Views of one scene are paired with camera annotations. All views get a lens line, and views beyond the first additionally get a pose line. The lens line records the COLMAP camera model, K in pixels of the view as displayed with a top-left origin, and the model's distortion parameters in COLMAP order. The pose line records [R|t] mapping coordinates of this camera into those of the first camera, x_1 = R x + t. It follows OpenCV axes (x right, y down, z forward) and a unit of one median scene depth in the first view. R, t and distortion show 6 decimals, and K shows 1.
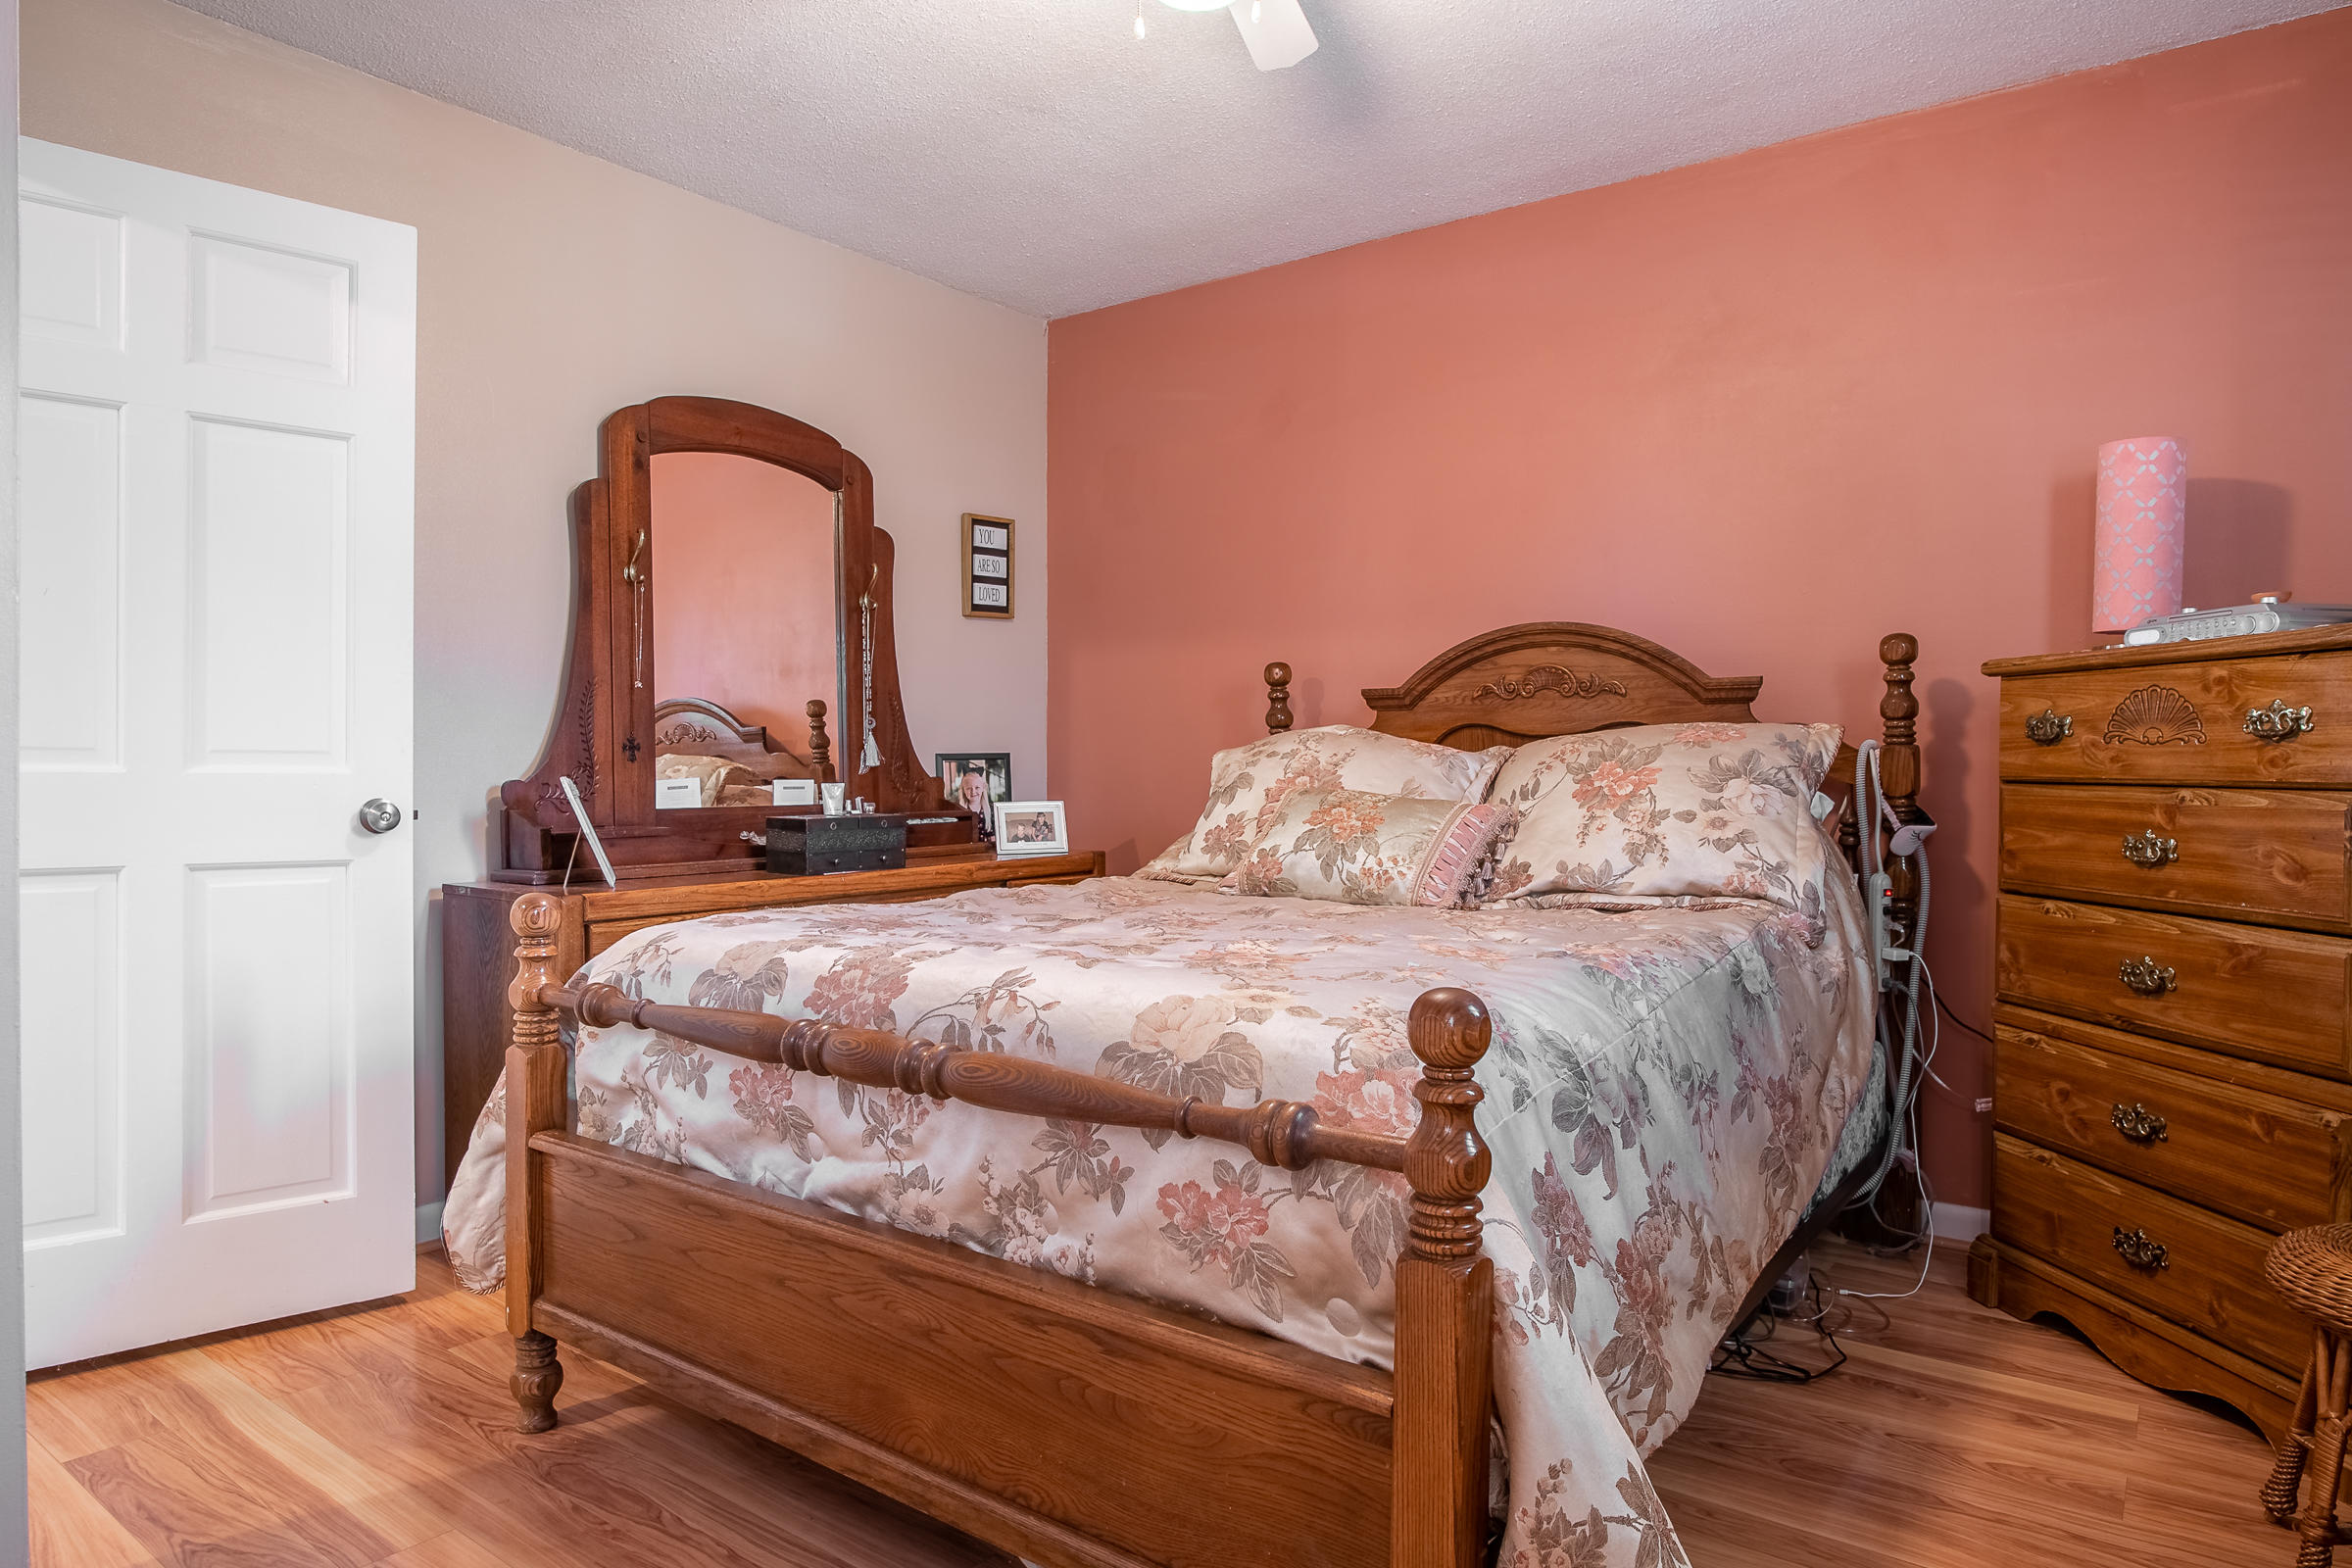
lens RADIAL K [[1361.0, 0, 1174.0], [0, 1361.0, 789.7], [0, 0, 1]] dist [-0.038328, 0.017217]
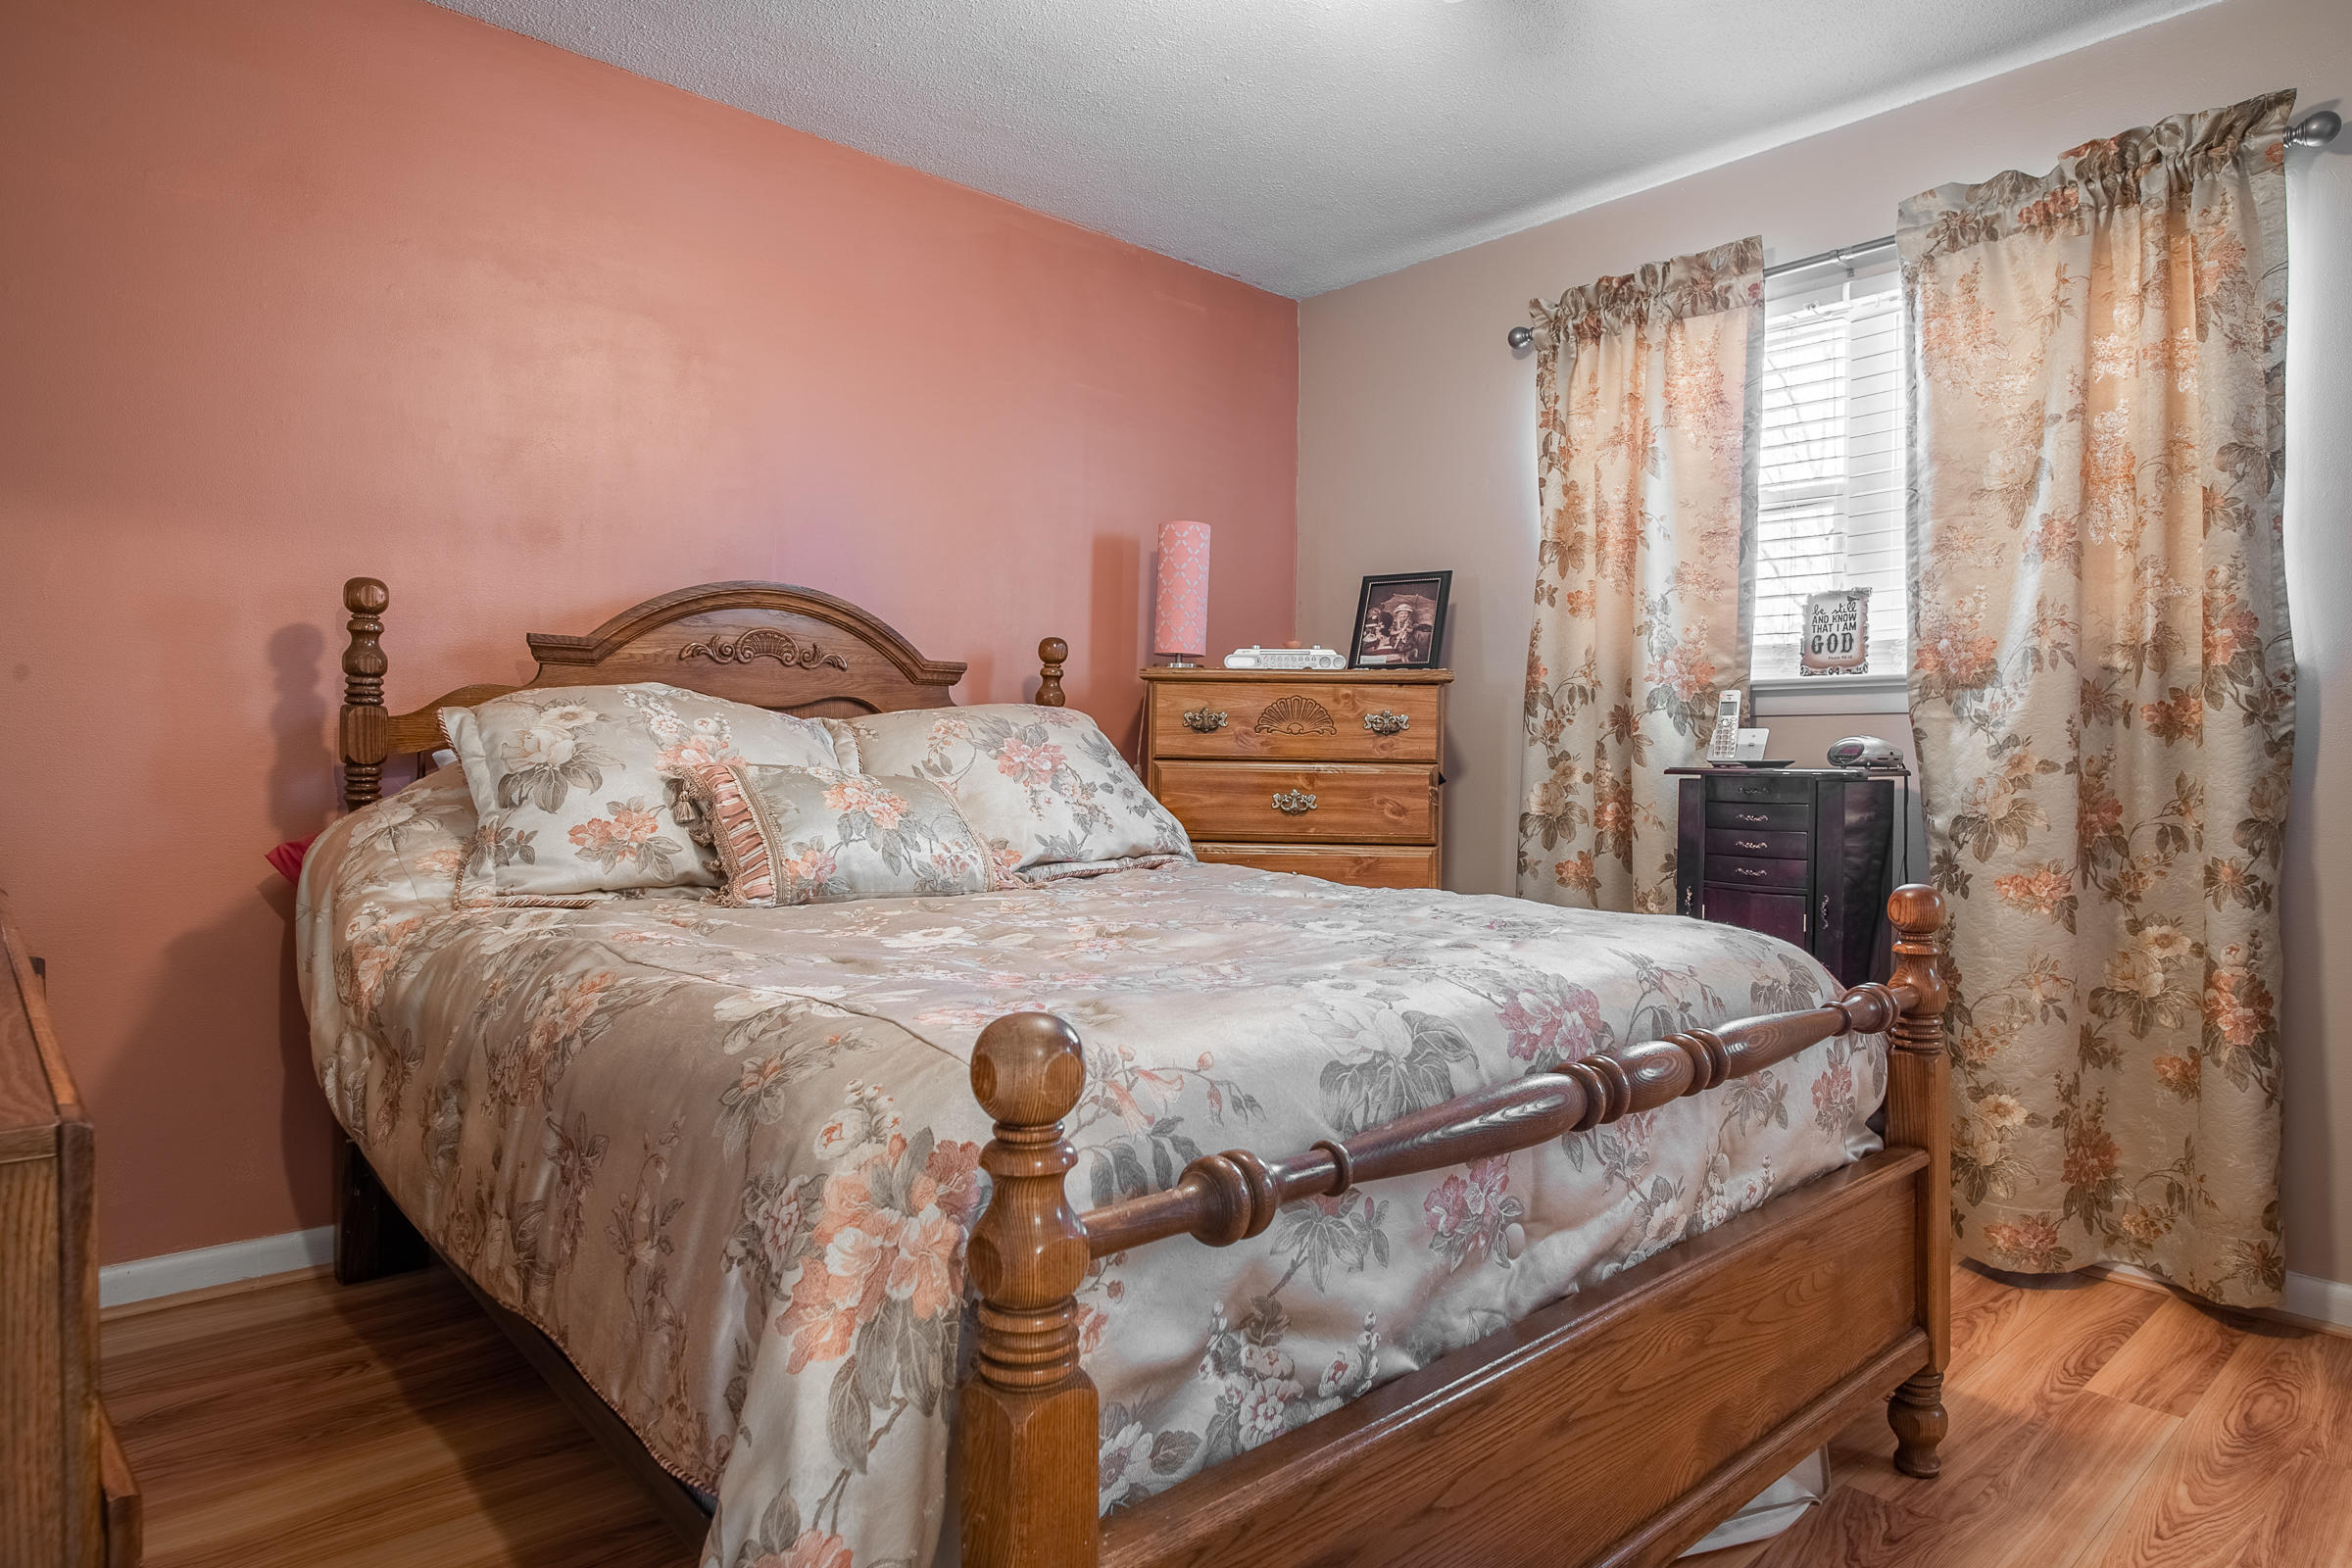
lens RADIAL K [[1361.0, 0, 1174.0], [0, 1361.0, 789.7], [0, 0, 1]] dist [-0.038328, 0.017217]
pose [[0.180475, -0.014030, 0.983480, -0.789780], [0.010266, 0.999871, 0.012380, 0.008419], [-0.983526, 0.007862, 0.180595, 0.814988]]
